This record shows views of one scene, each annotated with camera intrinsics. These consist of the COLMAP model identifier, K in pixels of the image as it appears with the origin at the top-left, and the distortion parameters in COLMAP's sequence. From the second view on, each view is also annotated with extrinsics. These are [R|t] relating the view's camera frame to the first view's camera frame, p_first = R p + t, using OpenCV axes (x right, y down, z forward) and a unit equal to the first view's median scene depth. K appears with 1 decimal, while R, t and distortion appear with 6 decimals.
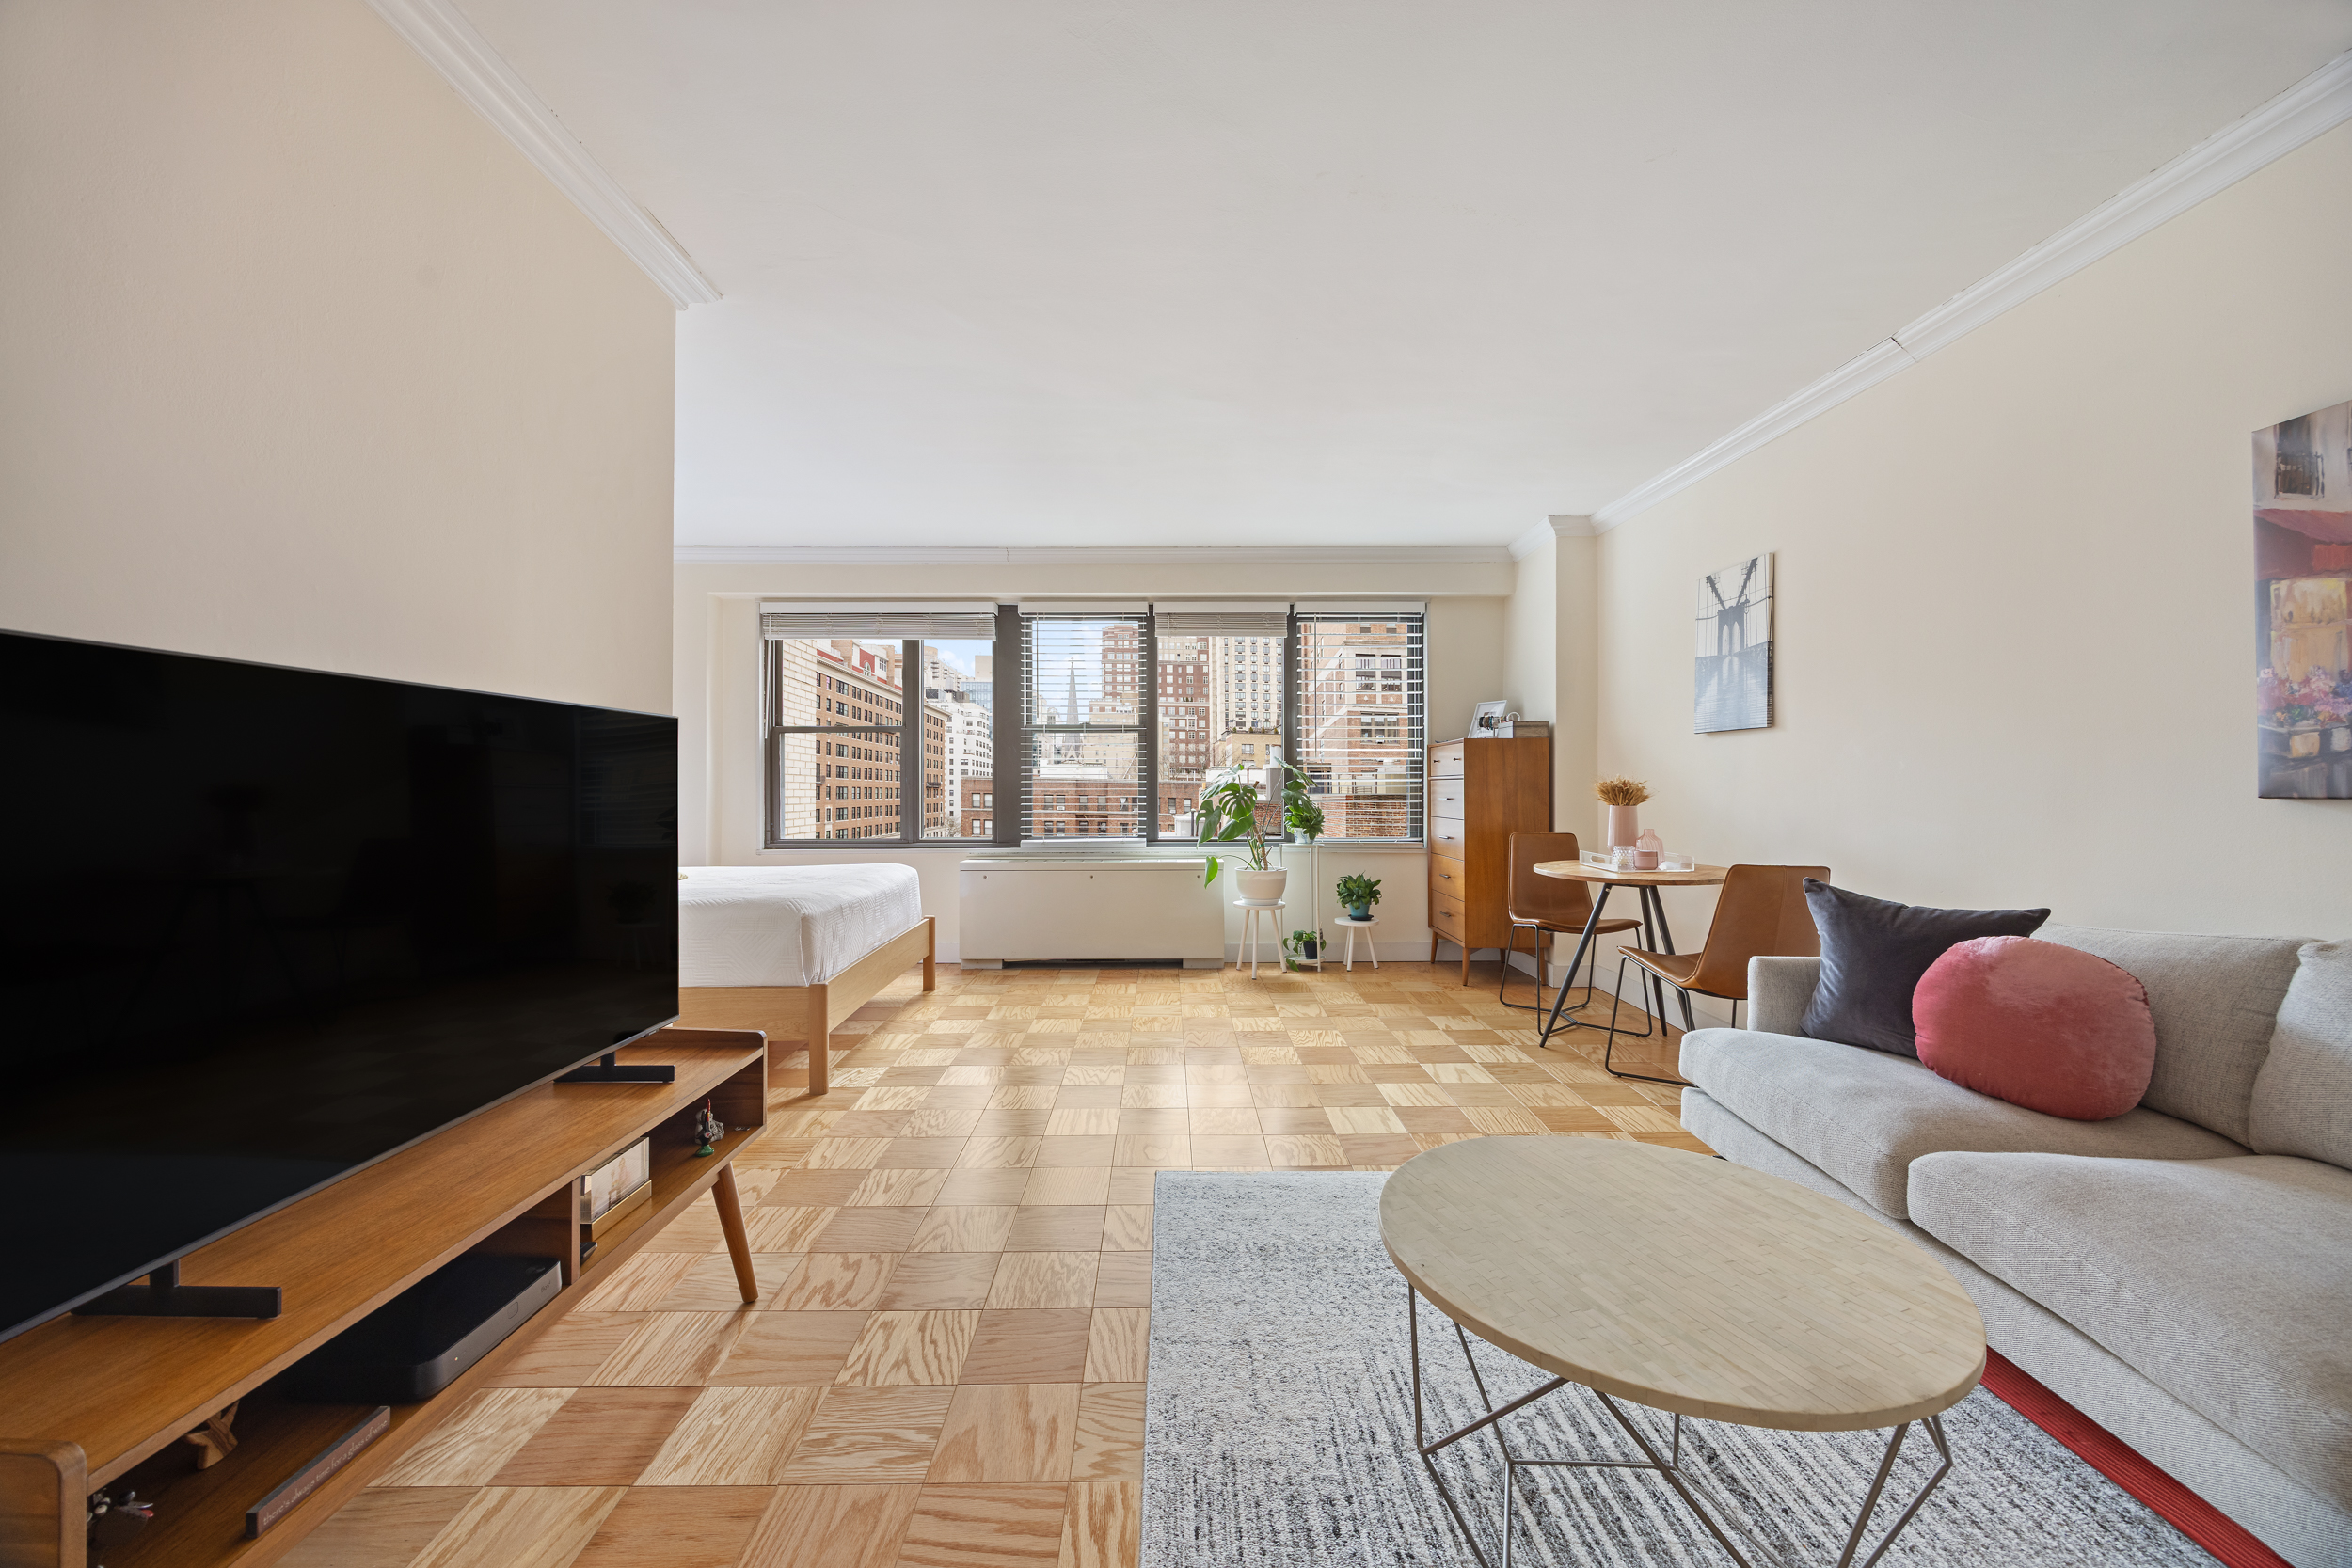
lens RADIAL K [[896.1, 0, 1177.4], [0, 896.1, 779.4], [0, 0, 1]] dist [0.001938, 0.000006]
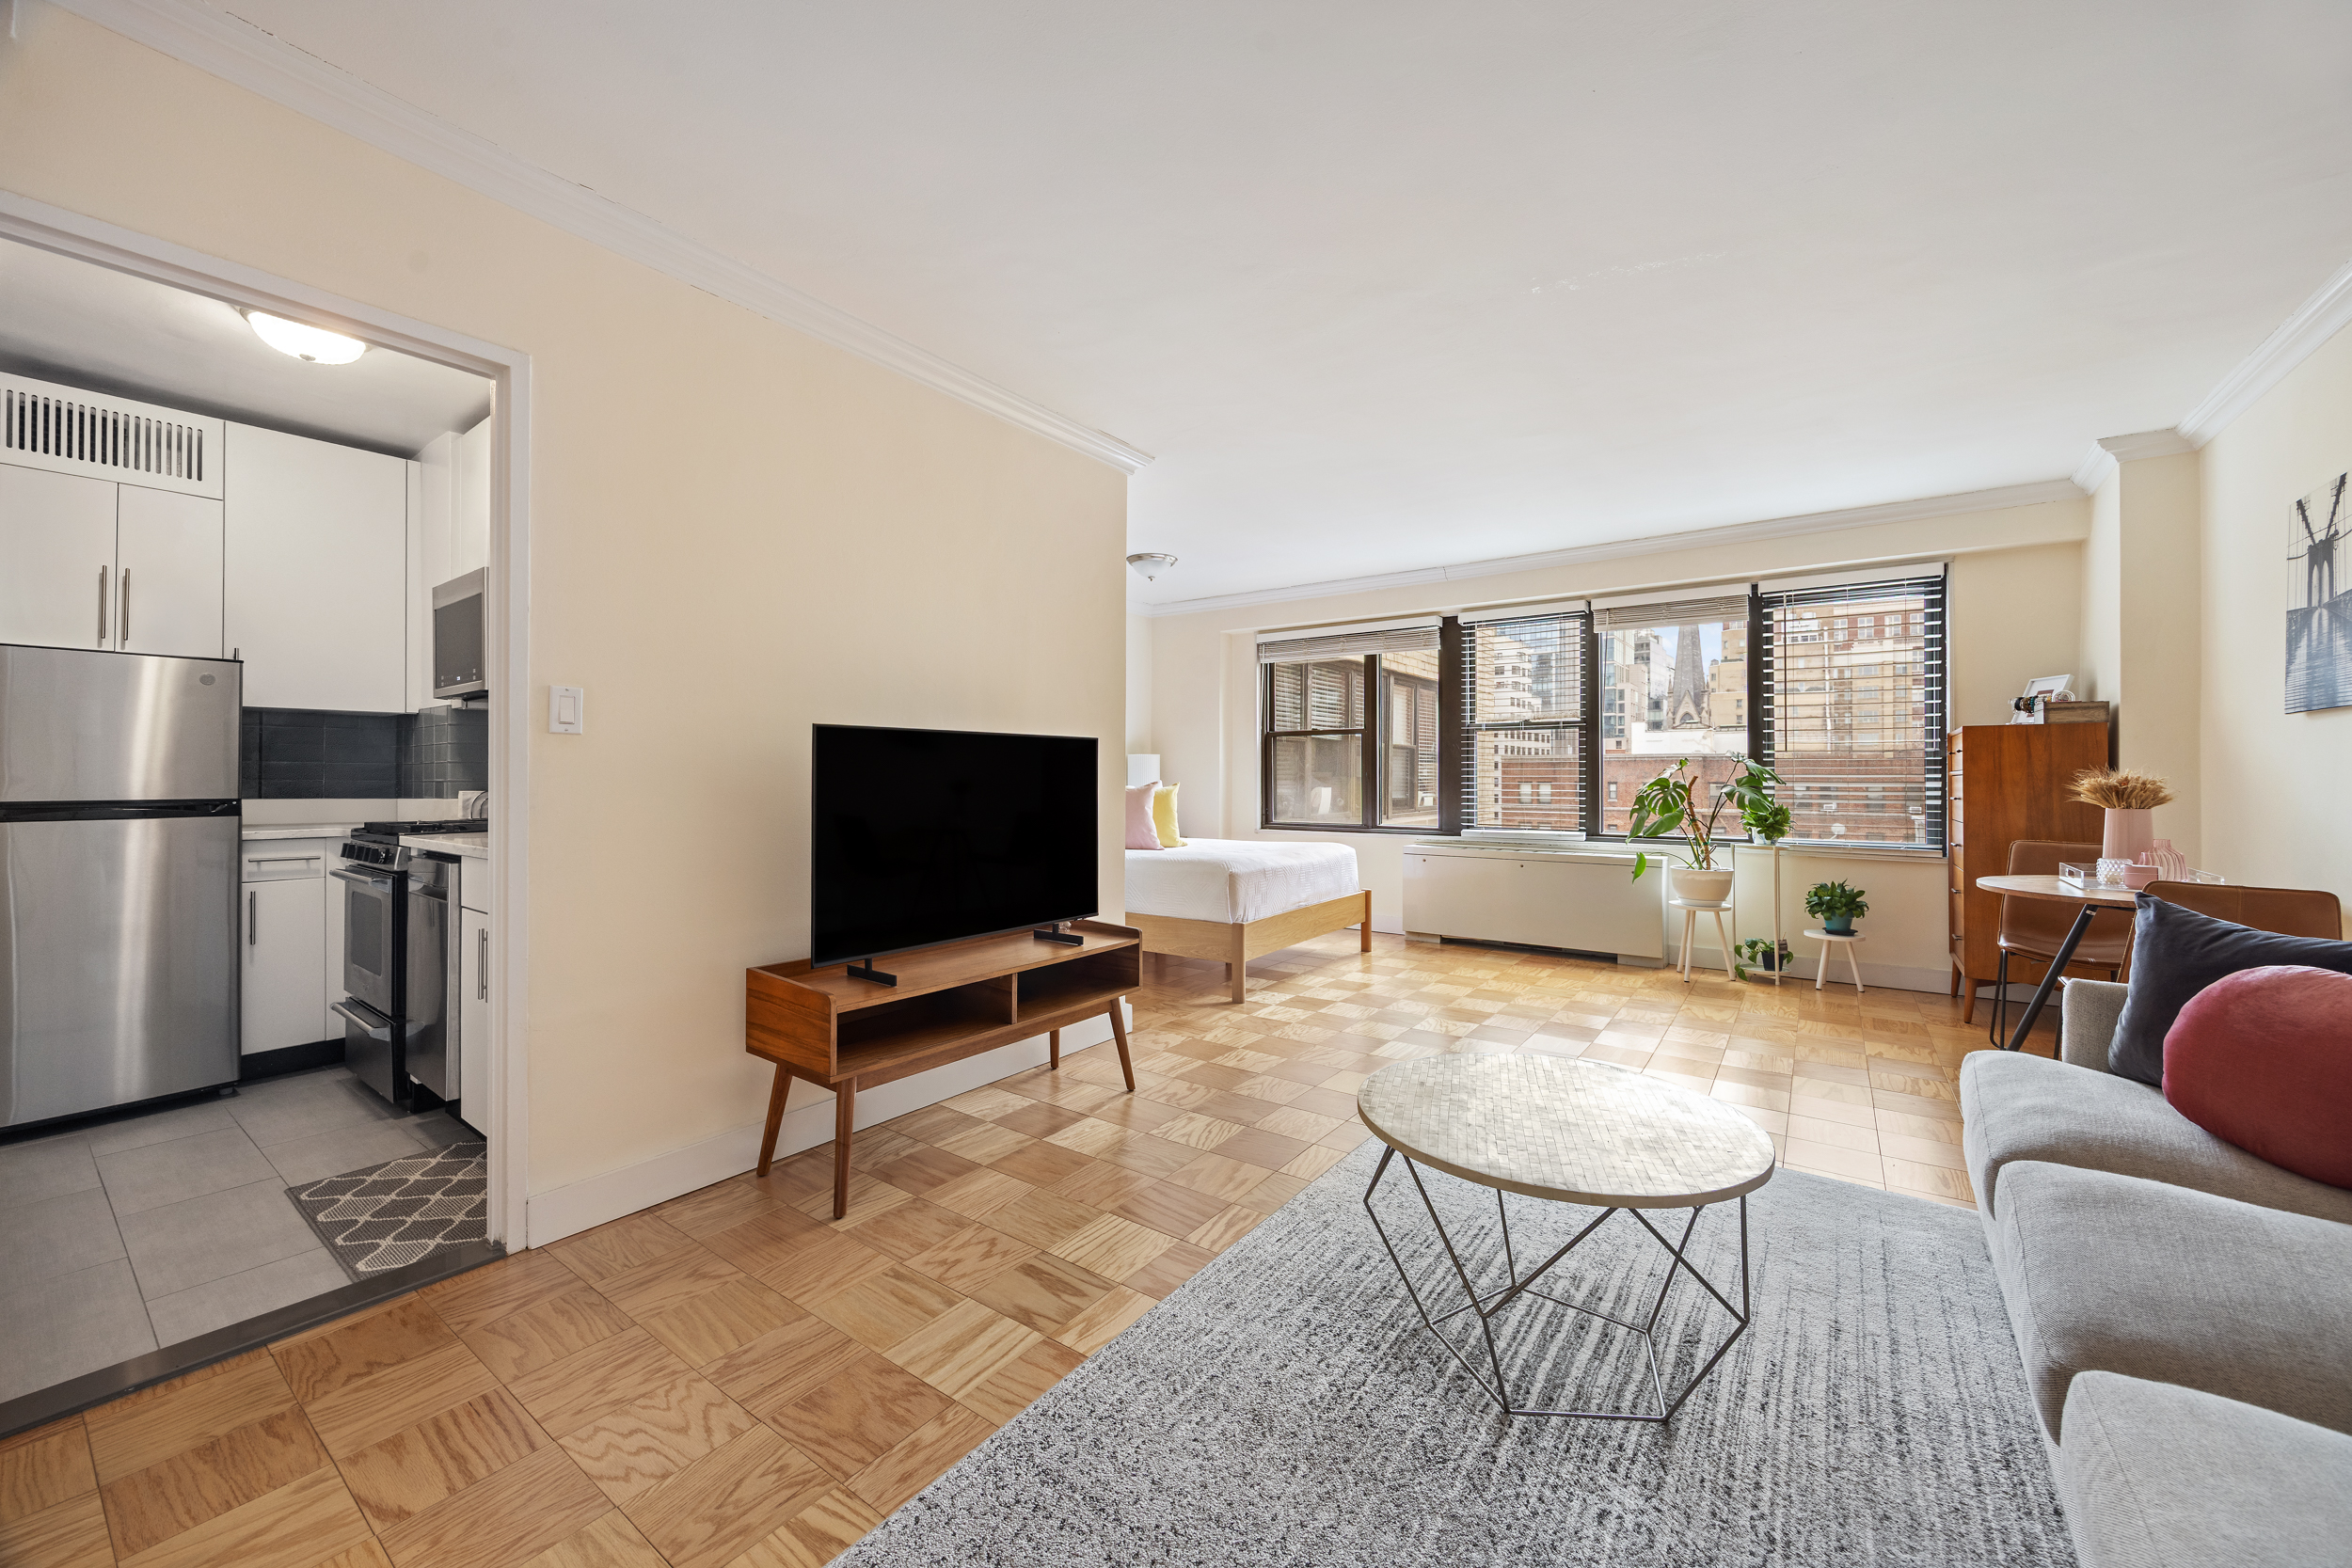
lens RADIAL K [[906.6, 0, 1167.6], [0, 906.6, 768.6], [0, 0, 1]] dist [-0.000893, -0.000217]
pose [[0.798925, -0.002360, -0.601426, 0.219588], [-0.000693, 0.999988, -0.004844, -0.001403], [0.601430, 0.004286, 0.798914, -0.111812]]
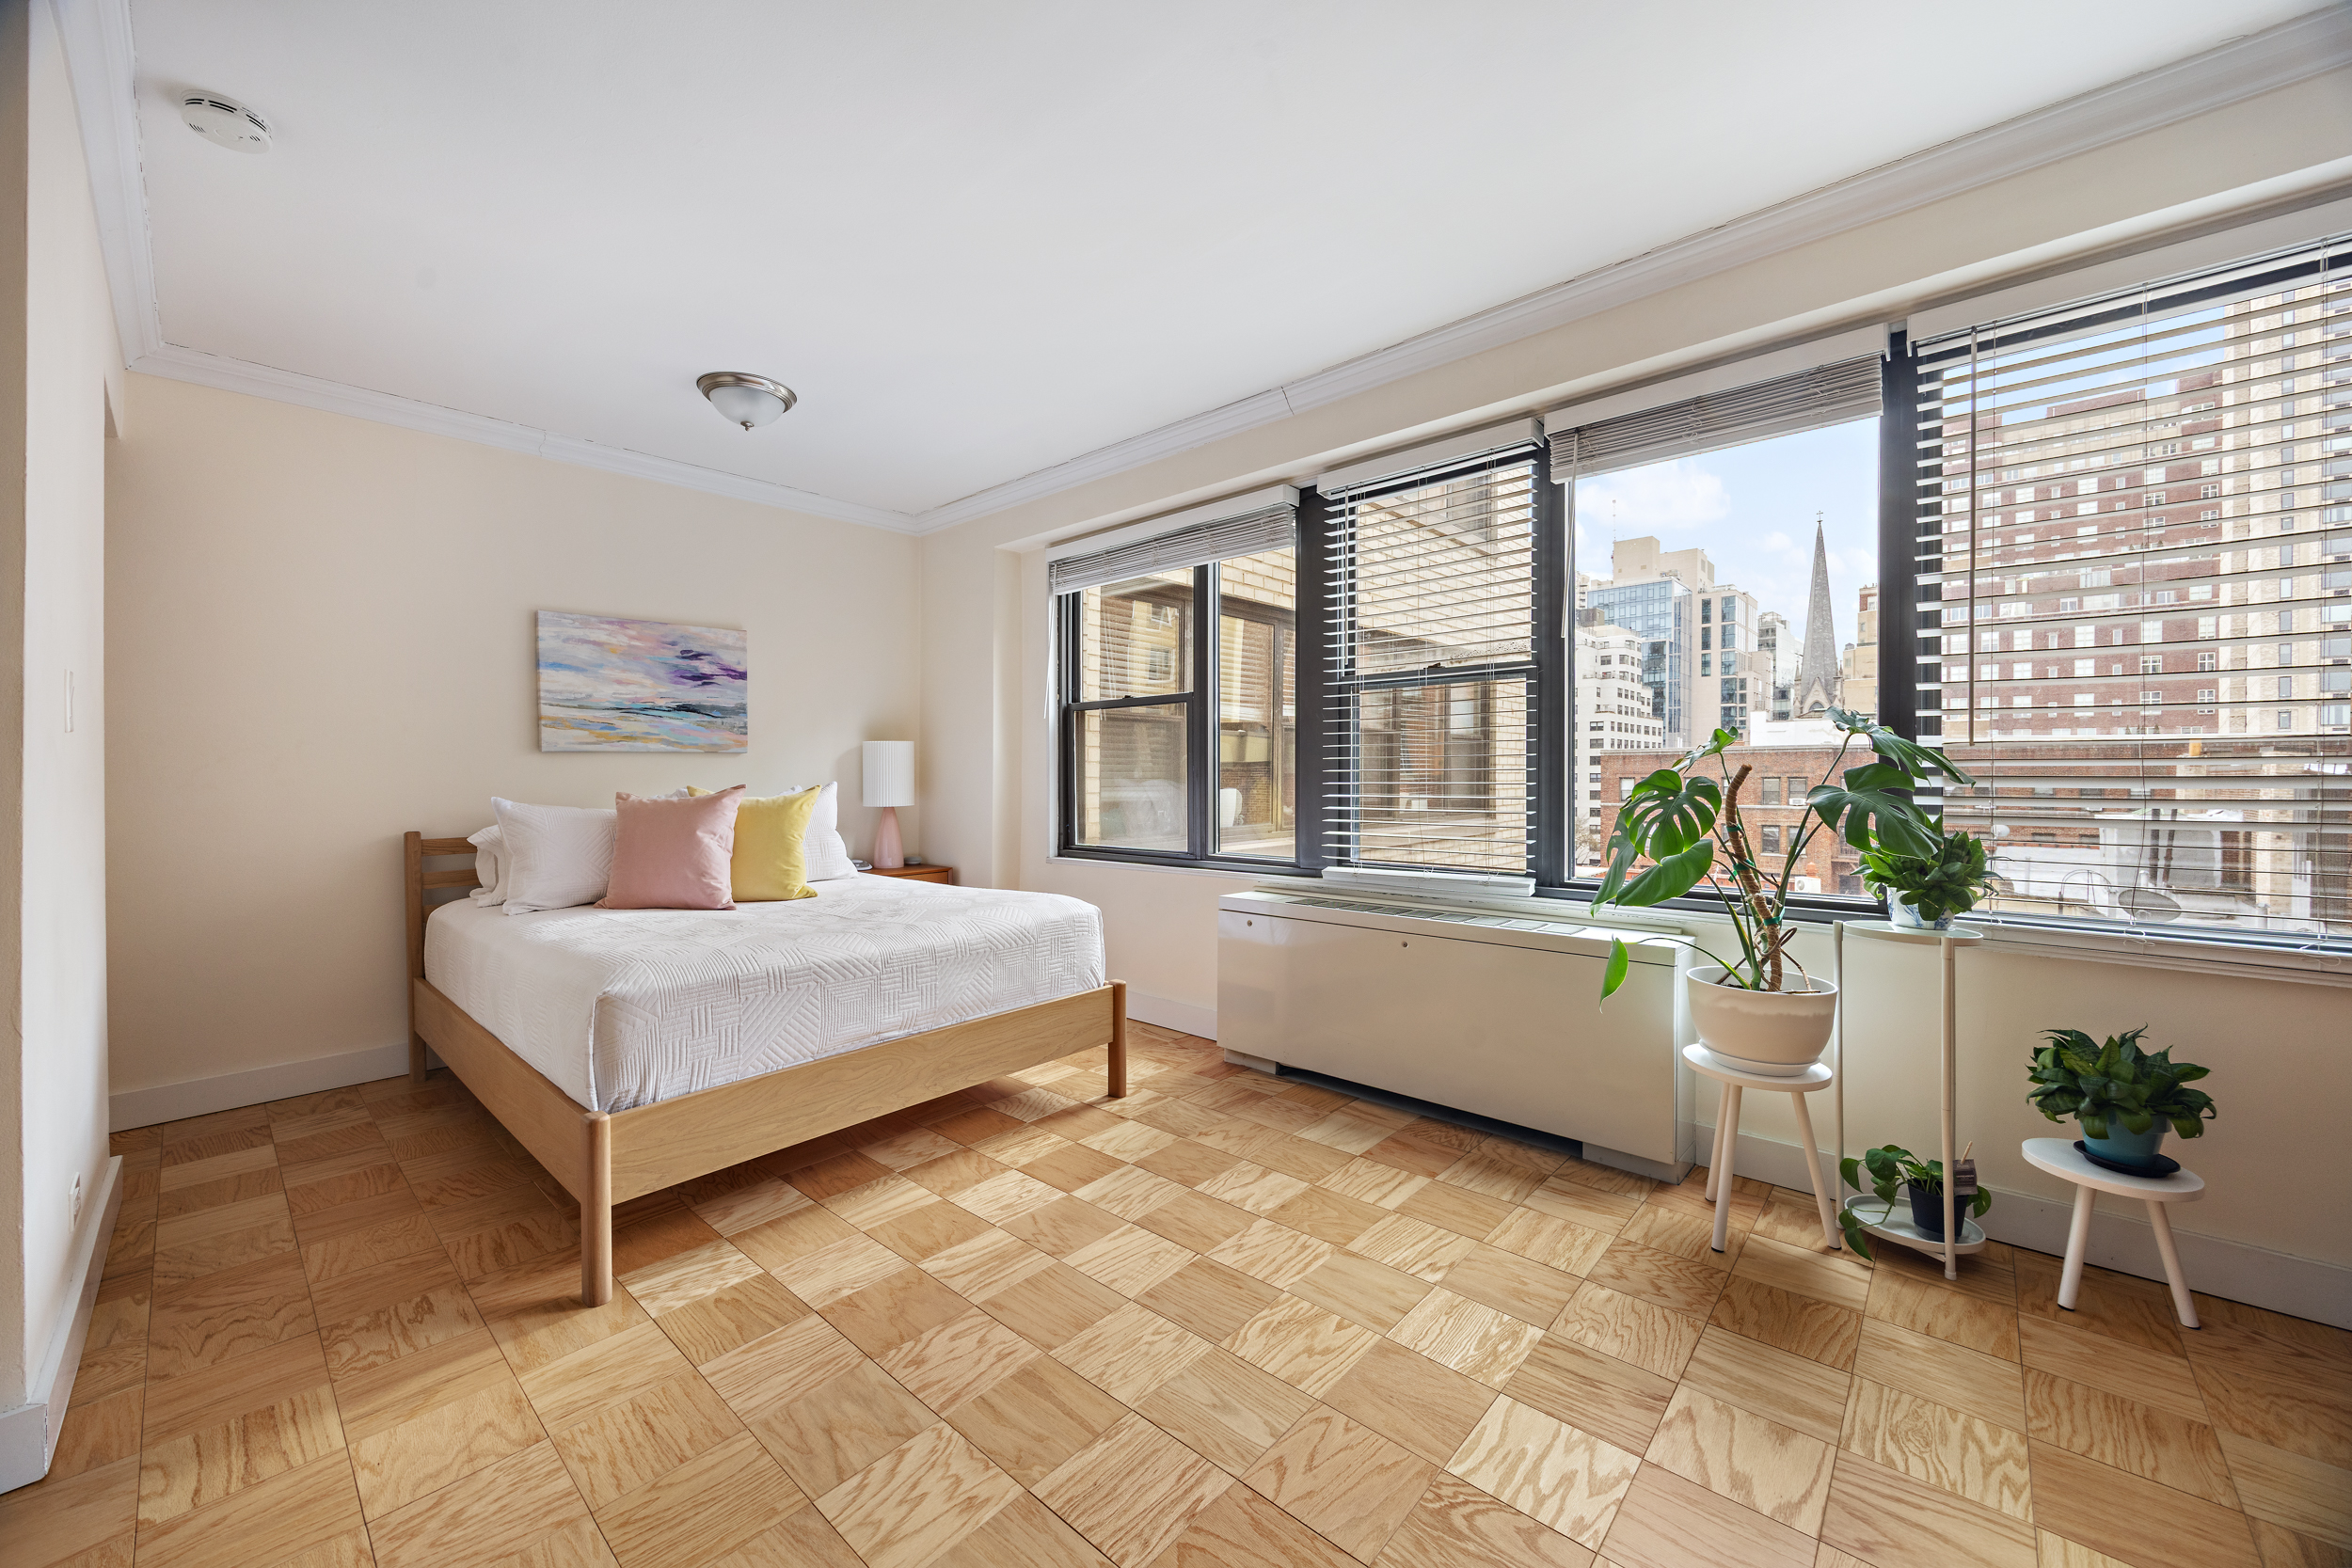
lens RADIAL K [[896.1, 0, 1177.4], [0, 896.1, 779.4], [0, 0, 1]] dist [0.001938, 0.000006]
pose [[0.734634, 0.002144, -0.678460, 0.176021], [0.005651, 0.999941, 0.009278, 0.002428], [0.678440, -0.010650, 0.734578, 0.517680]]
